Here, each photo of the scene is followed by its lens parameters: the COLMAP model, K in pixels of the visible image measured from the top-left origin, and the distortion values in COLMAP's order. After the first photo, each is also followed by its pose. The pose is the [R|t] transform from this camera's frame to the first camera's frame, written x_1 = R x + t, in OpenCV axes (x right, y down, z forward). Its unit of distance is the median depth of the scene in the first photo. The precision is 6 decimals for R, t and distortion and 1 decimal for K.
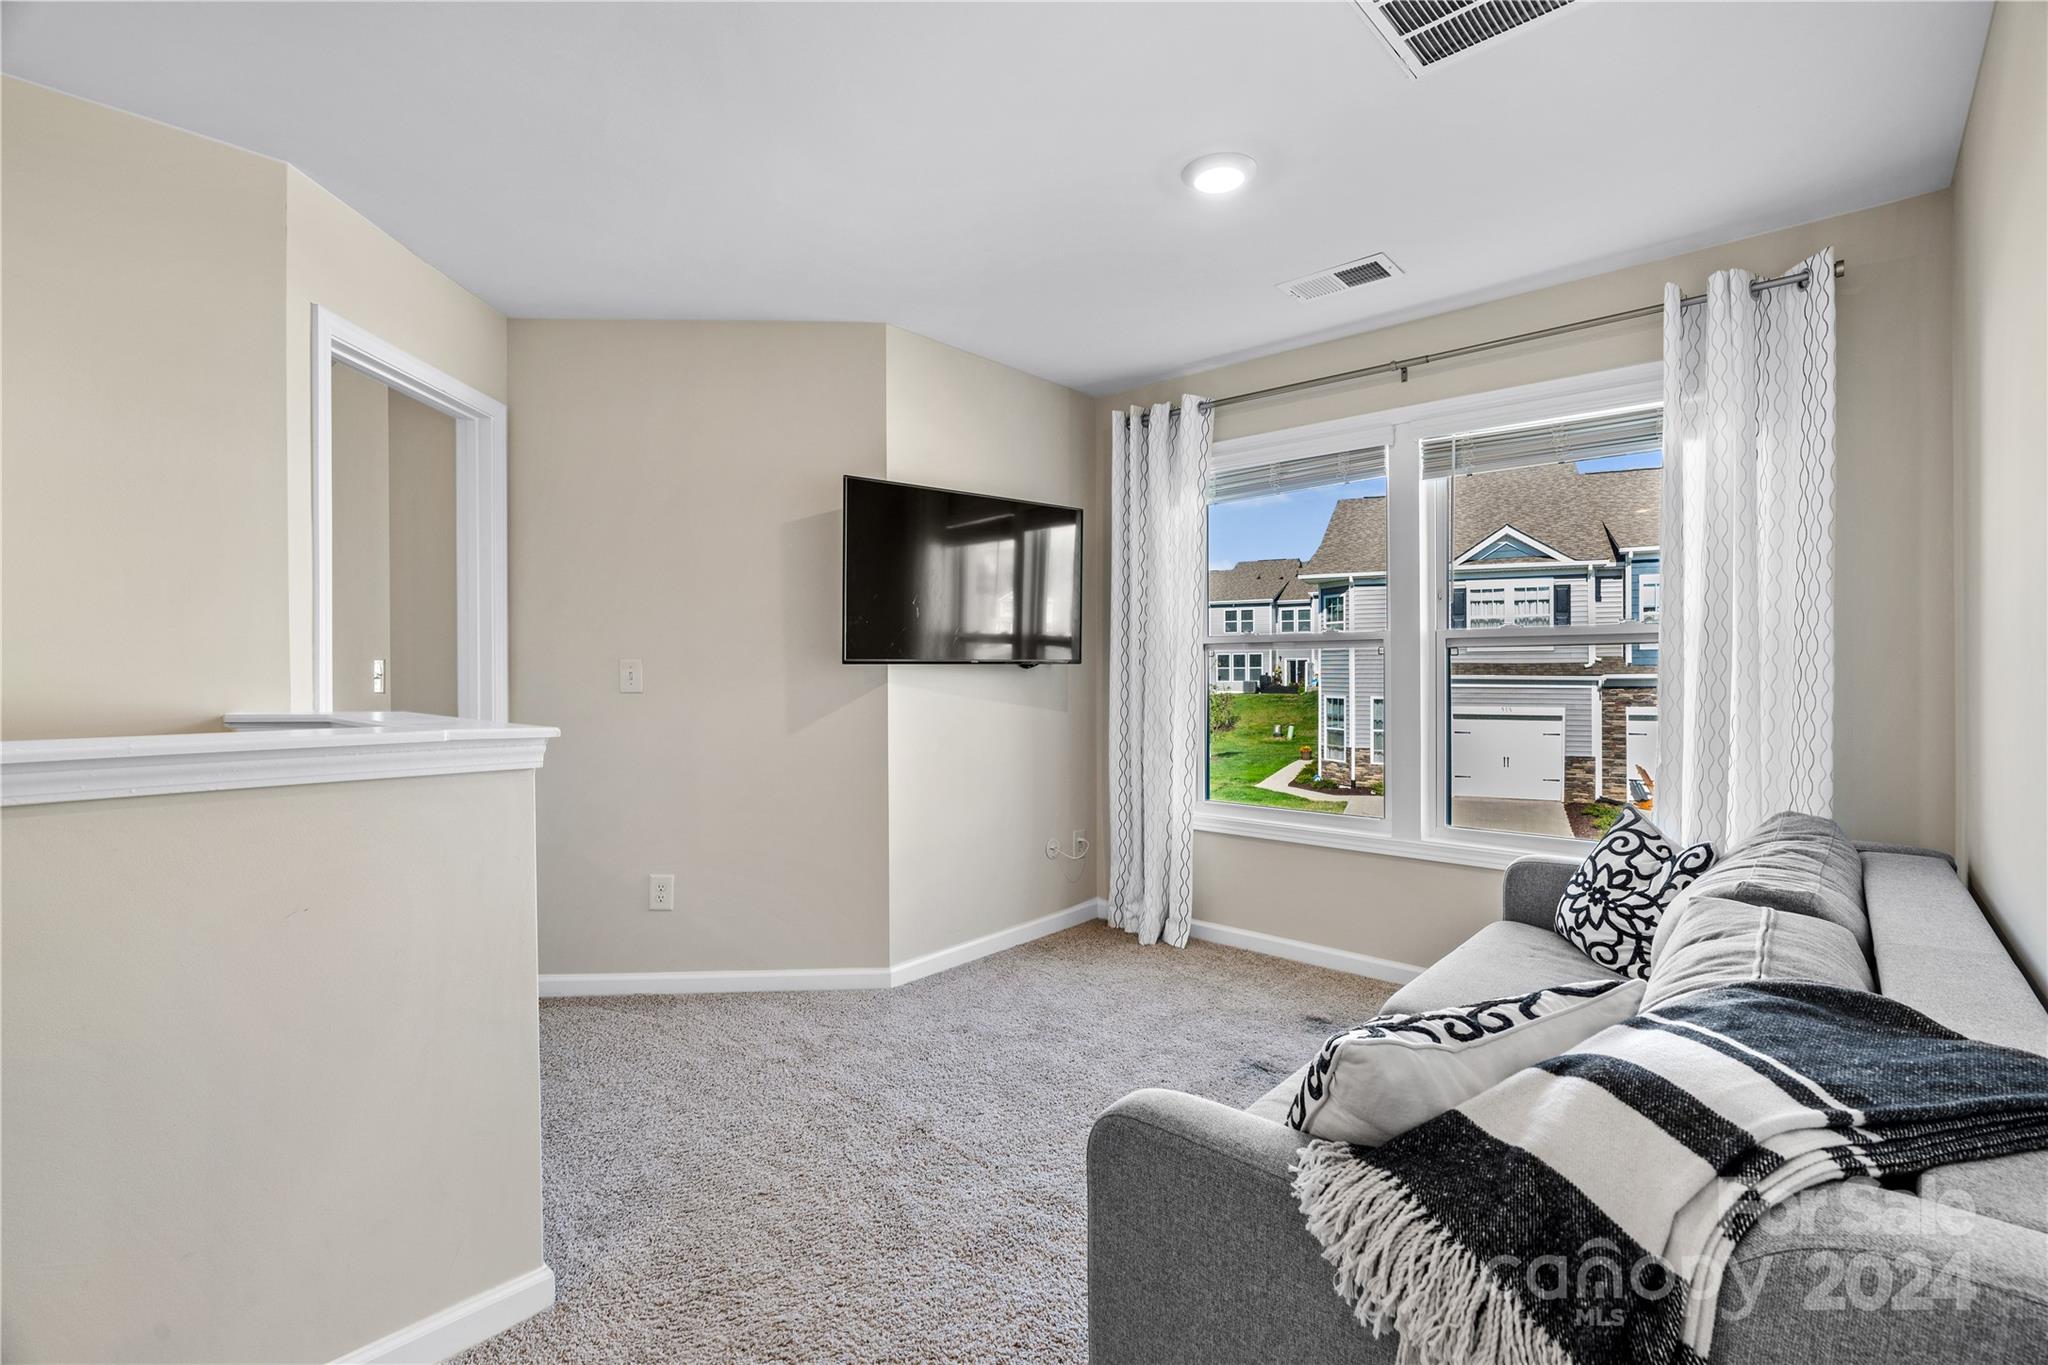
lens RADIAL K [[909.6, 0, 1023.4], [0, 909.6, 697.7], [0, 0, 1]] dist [-0.006051, -0.000088]
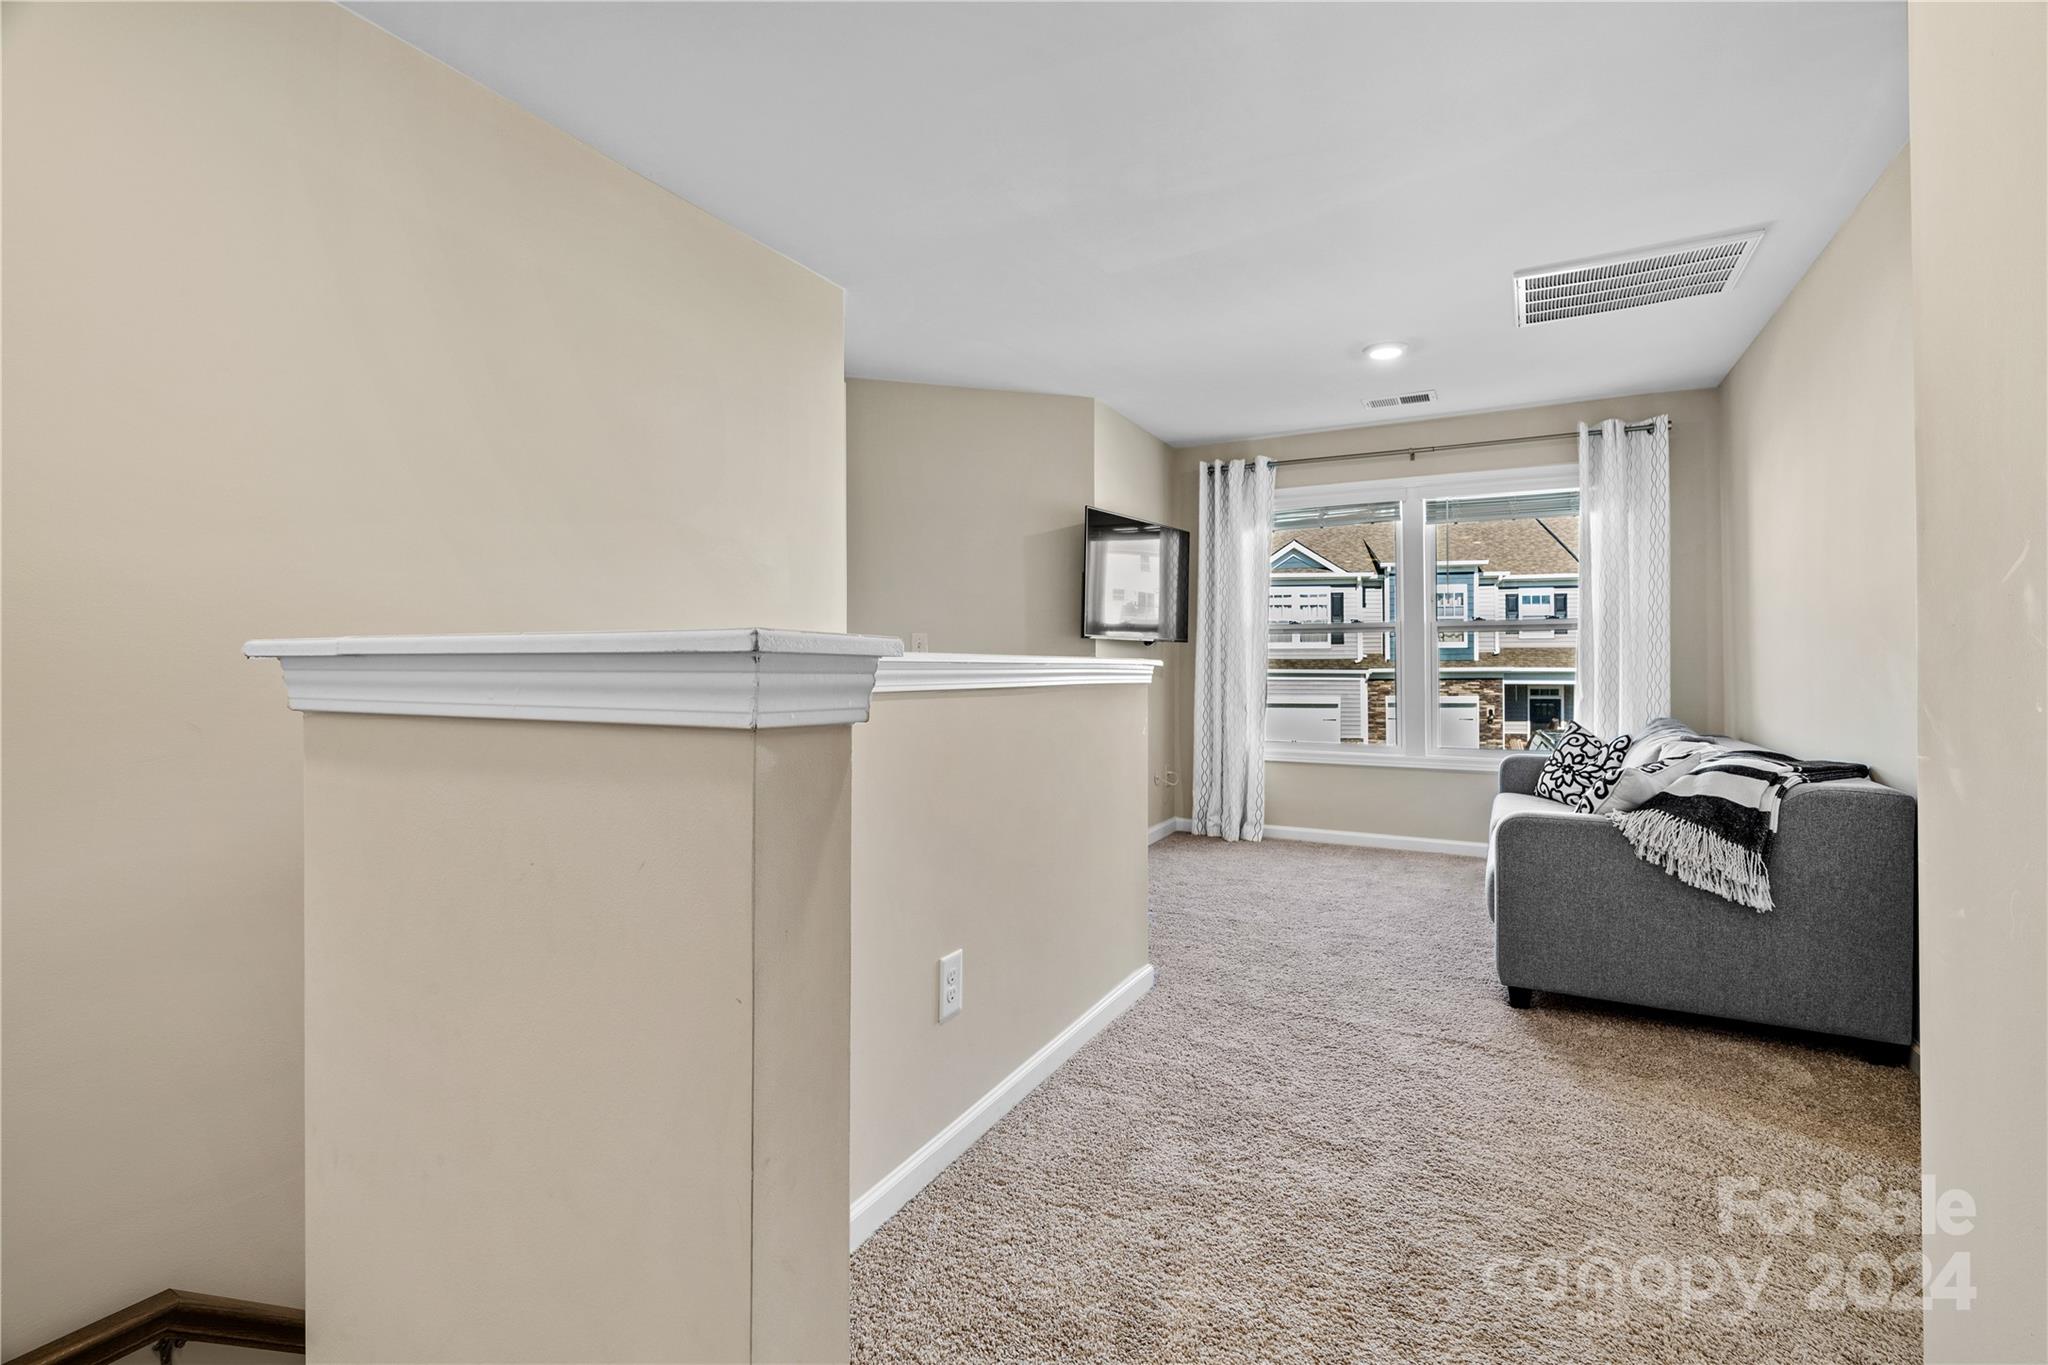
lens RADIAL K [[920.1, 0, 1019.4], [0, 920.1, 686.2], [0, 0, 1]] dist [-0.006467, 0.000977]
pose [[0.969776, -0.001686, 0.243993, -0.597835], [0.004437, 0.999933, -0.010726, 0.049412], [-0.243958, 0.011485, 0.969718, -0.342448]]
